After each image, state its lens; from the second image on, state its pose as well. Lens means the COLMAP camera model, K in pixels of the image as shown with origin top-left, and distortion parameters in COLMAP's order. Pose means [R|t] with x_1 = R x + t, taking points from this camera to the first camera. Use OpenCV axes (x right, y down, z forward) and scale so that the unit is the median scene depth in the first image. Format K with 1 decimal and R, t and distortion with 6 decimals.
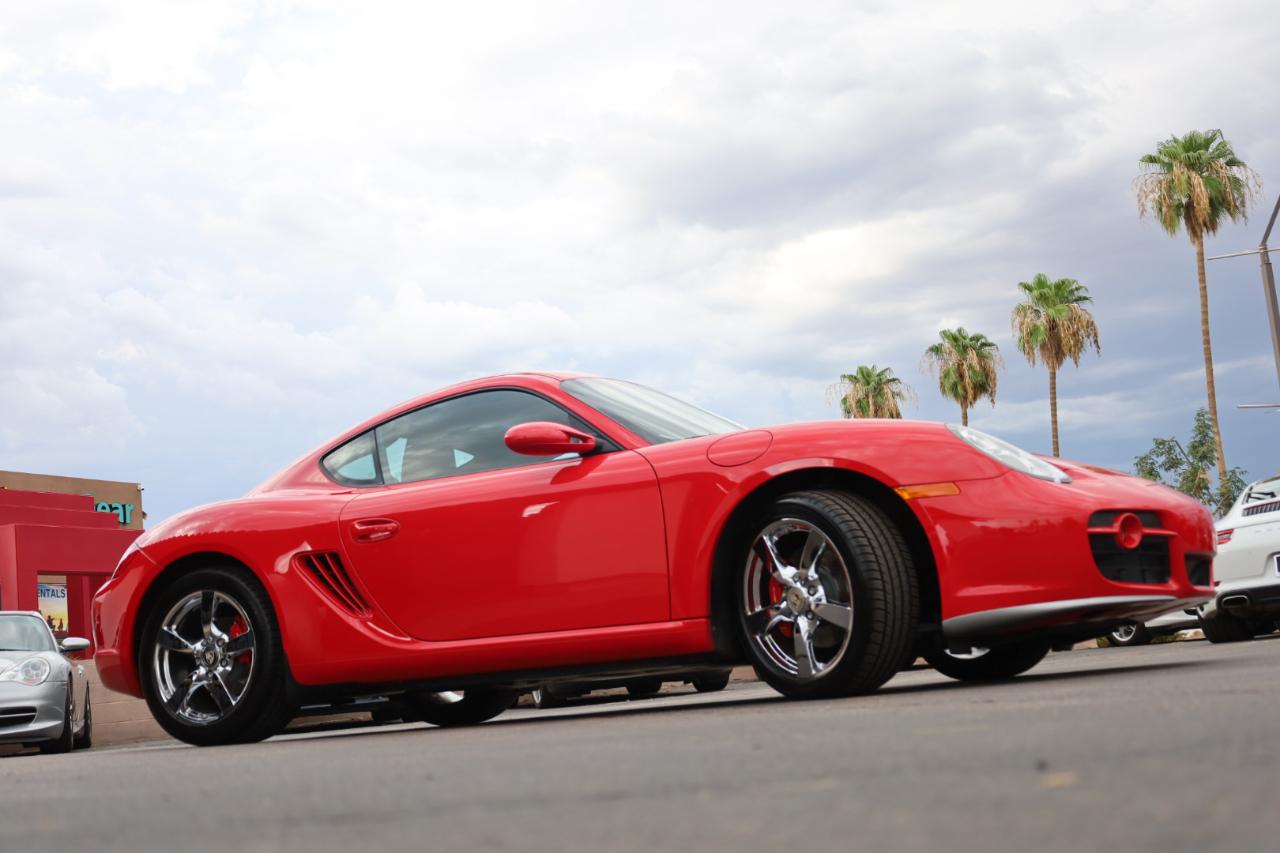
lens RADIAL K [[1633.3, 0, 640.0], [0, 1633.3, 426.5], [0, 0, 1]] dist [0.015444, 0.019686]
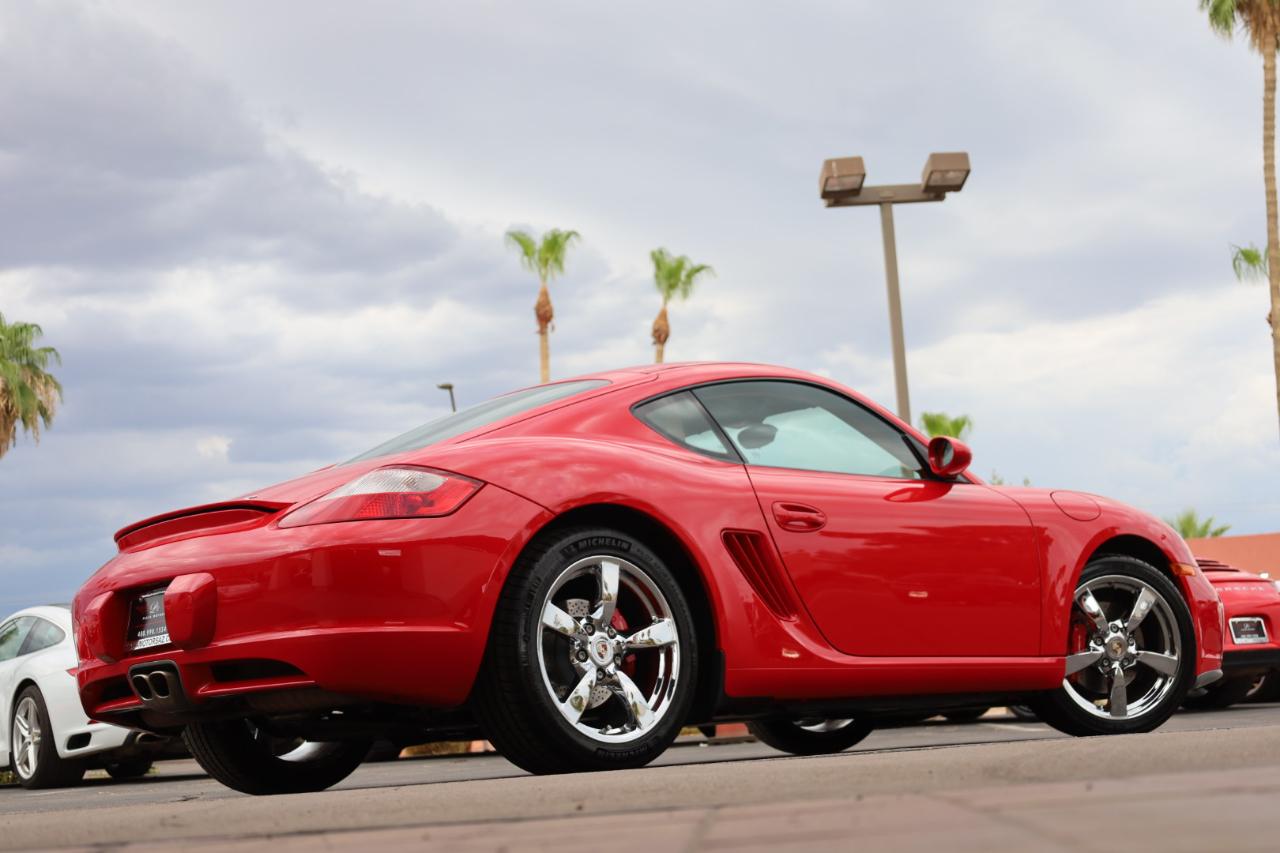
lens RADIAL K [[2031.8, 0, 662.7], [0, 2031.8, 430.4], [0, 0, 1]] dist [0.027196, 0.081329]
pose [[0.323323, 0.207695, 0.923214, -1.144069], [-0.118796, 0.976806, -0.178147, 0.211309], [-0.938802, -0.052075, 0.340498, 0.703869]]
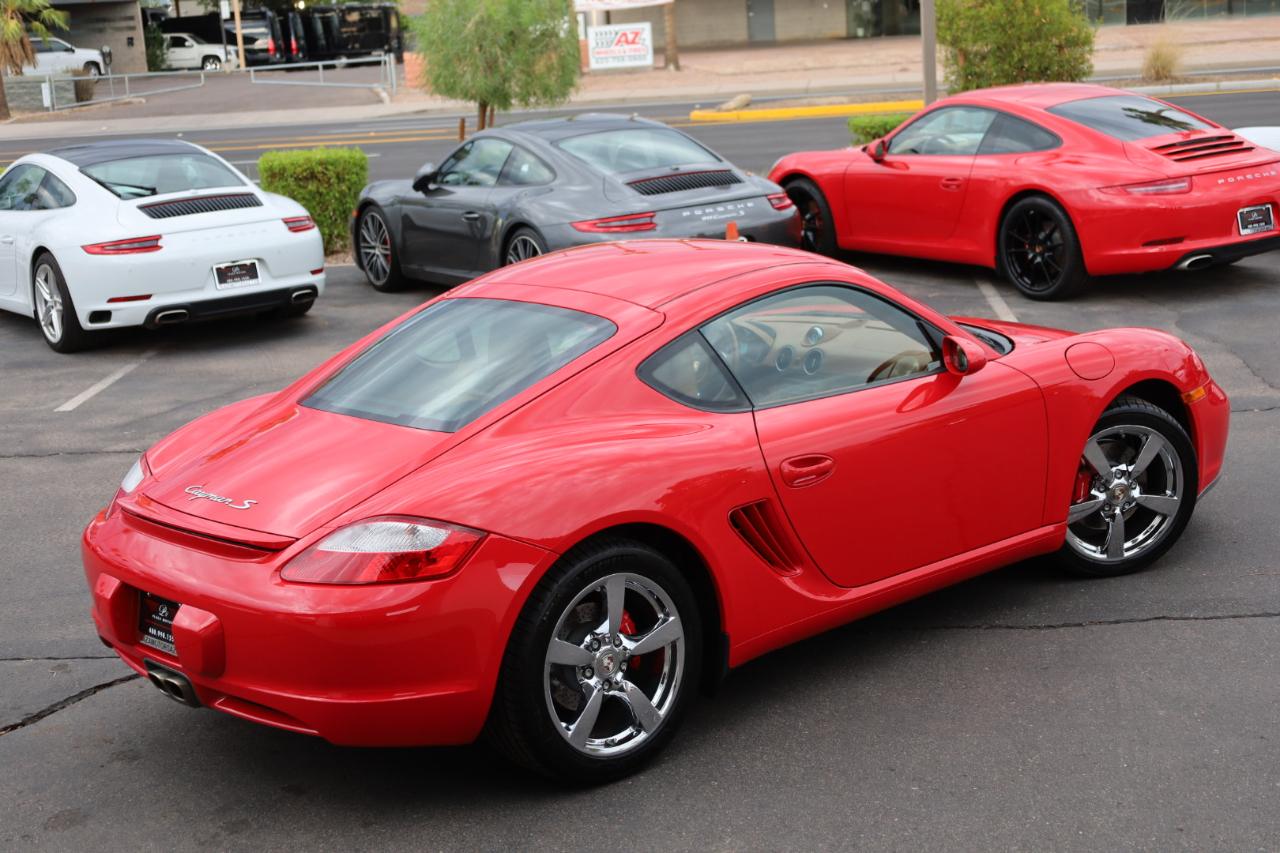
lens RADIAL K [[1976.3, 0, 640.0], [0, 1976.3, 426.5], [0, 0, 1]] dist [0.033619, -0.027356]
pose [[0.336548, -0.133390, 0.932171, -1.109371], [-0.122979, 0.975212, 0.183949, -0.130402], [-0.933601, -0.176545, 0.311801, 0.760631]]
